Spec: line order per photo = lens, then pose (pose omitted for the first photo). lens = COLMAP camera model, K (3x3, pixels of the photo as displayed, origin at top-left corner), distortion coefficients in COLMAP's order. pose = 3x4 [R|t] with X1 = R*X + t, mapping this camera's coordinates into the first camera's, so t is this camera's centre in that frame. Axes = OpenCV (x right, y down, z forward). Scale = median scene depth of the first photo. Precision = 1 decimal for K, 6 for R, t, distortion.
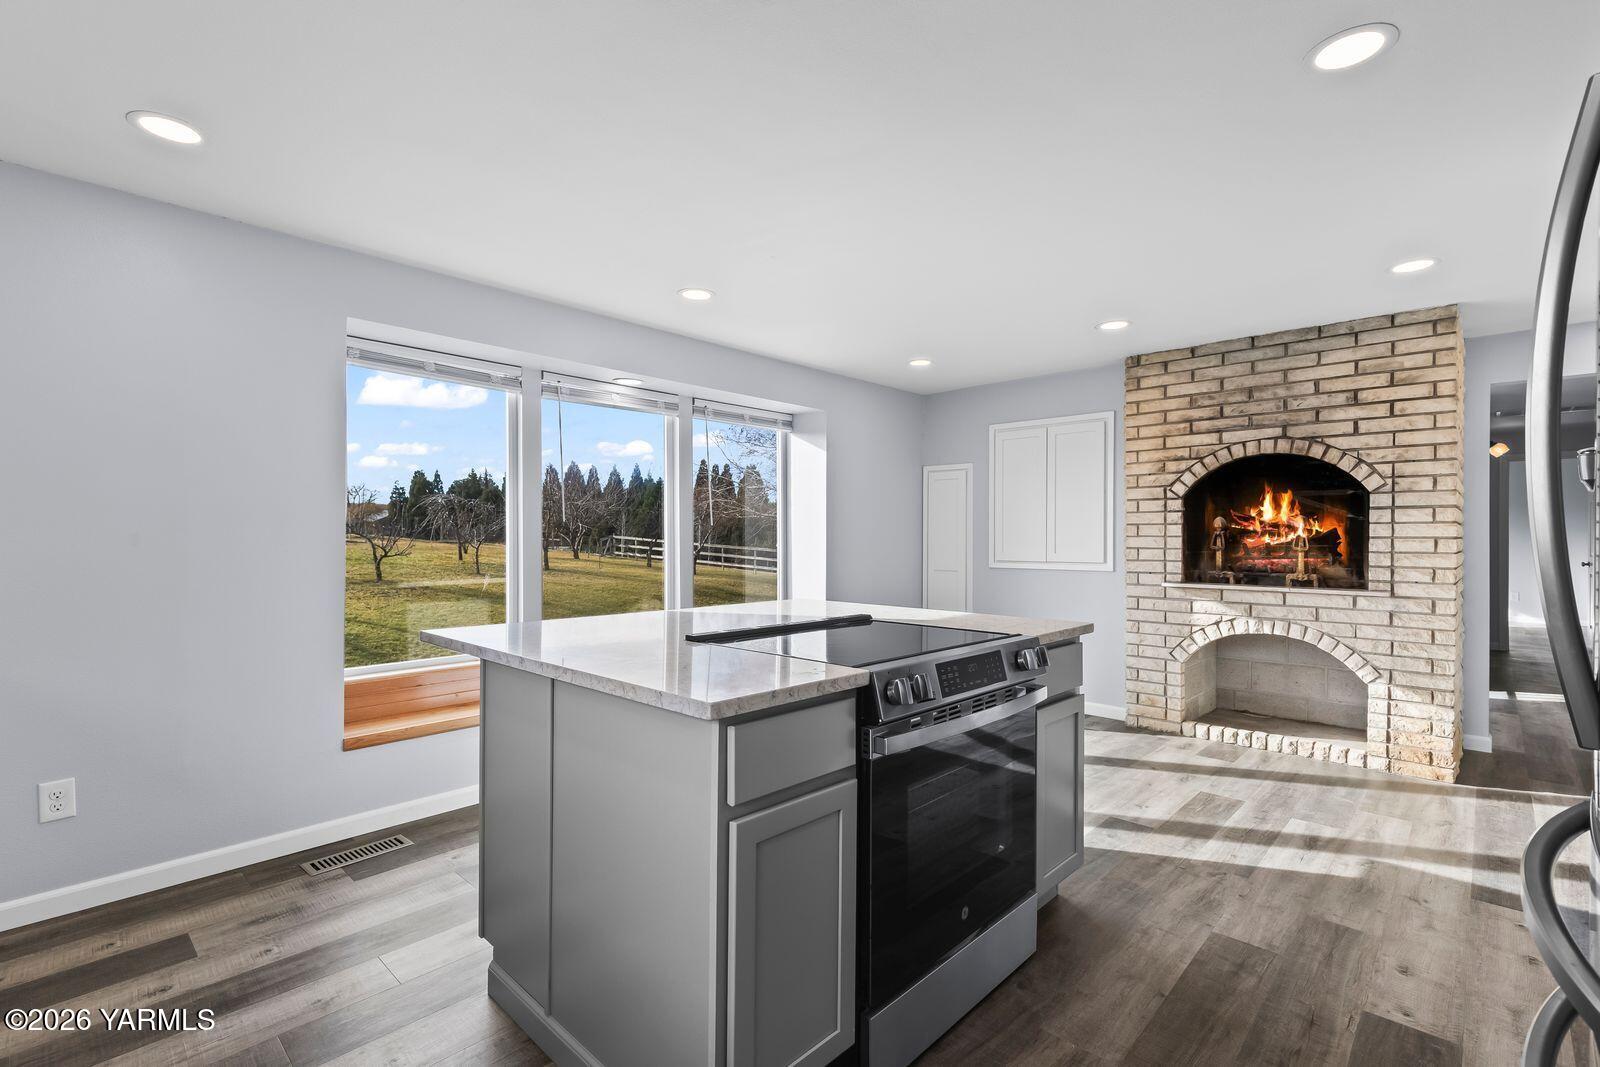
lens RADIAL K [[731.1, 0, 807.3], [0, 731.1, 538.2], [0, 0, 1]] dist [0.008396, -0.000875]
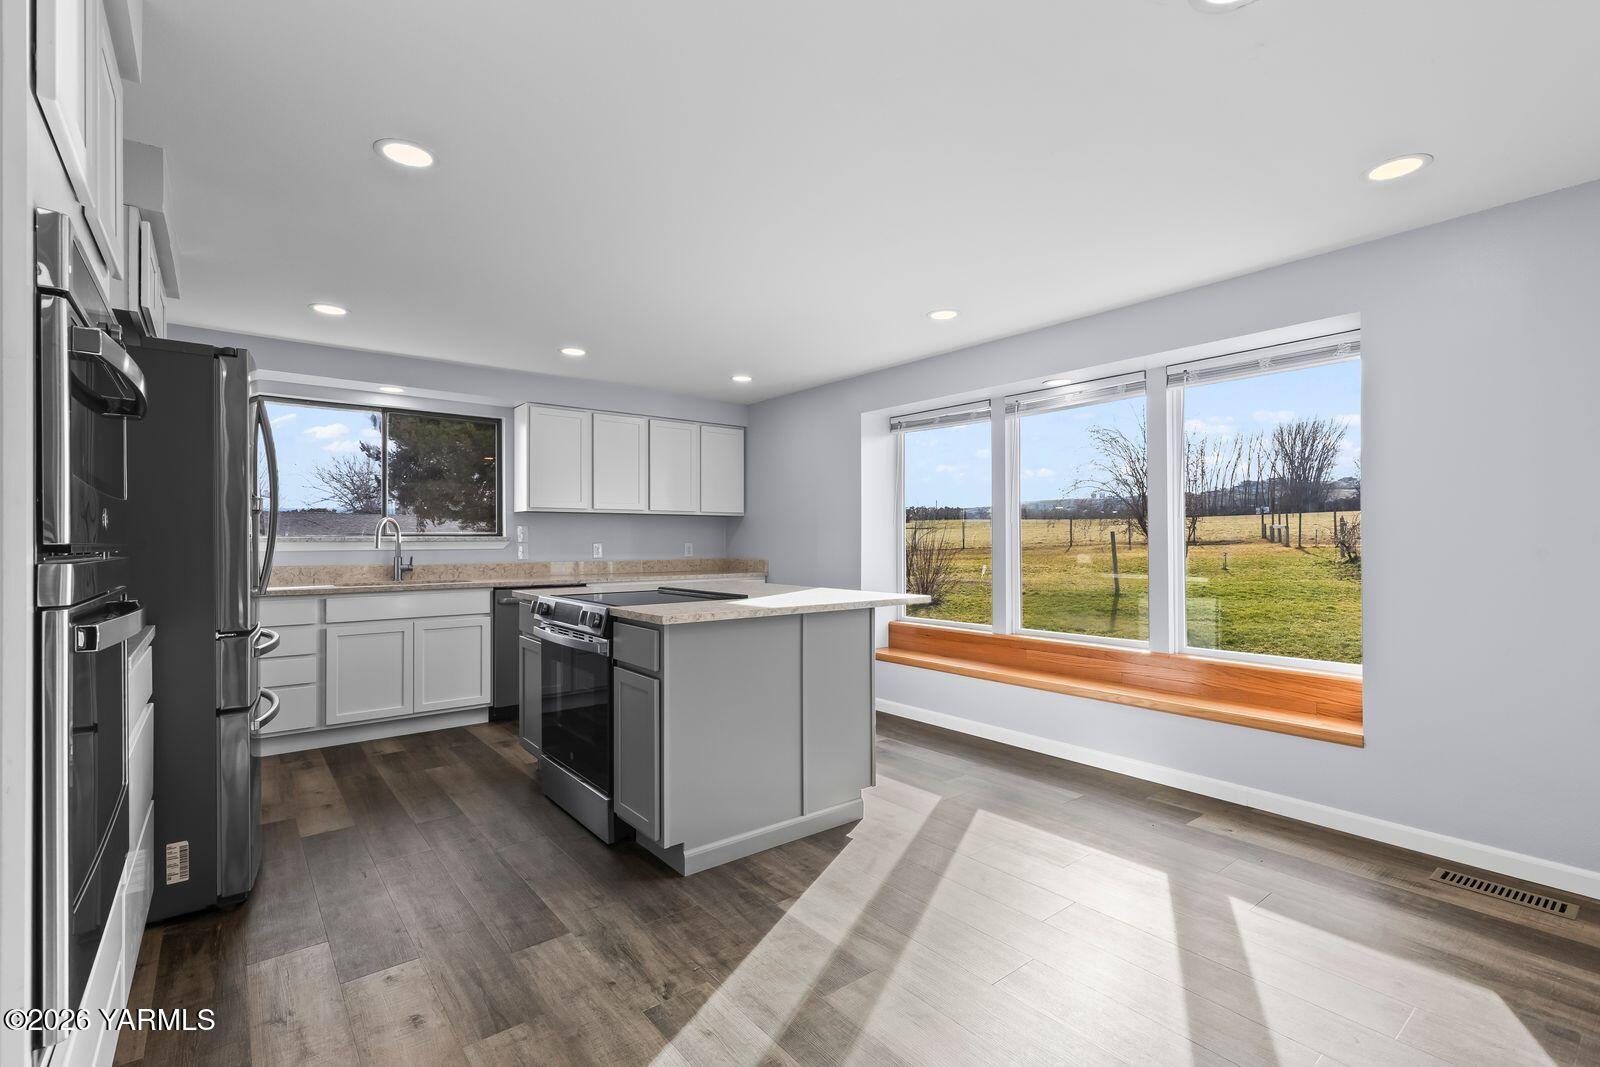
lens RADIAL K [[731.1, 0, 807.5], [0, 731.1, 537.8], [0, 0, 1]] dist [0.008396, -0.000875]
pose [[-0.147195, -0.007064, -0.989082, 1.236785], [0.002599, 0.999968, -0.007529, 0.014422], [0.989104, -0.003679, -0.147172, 1.221781]]
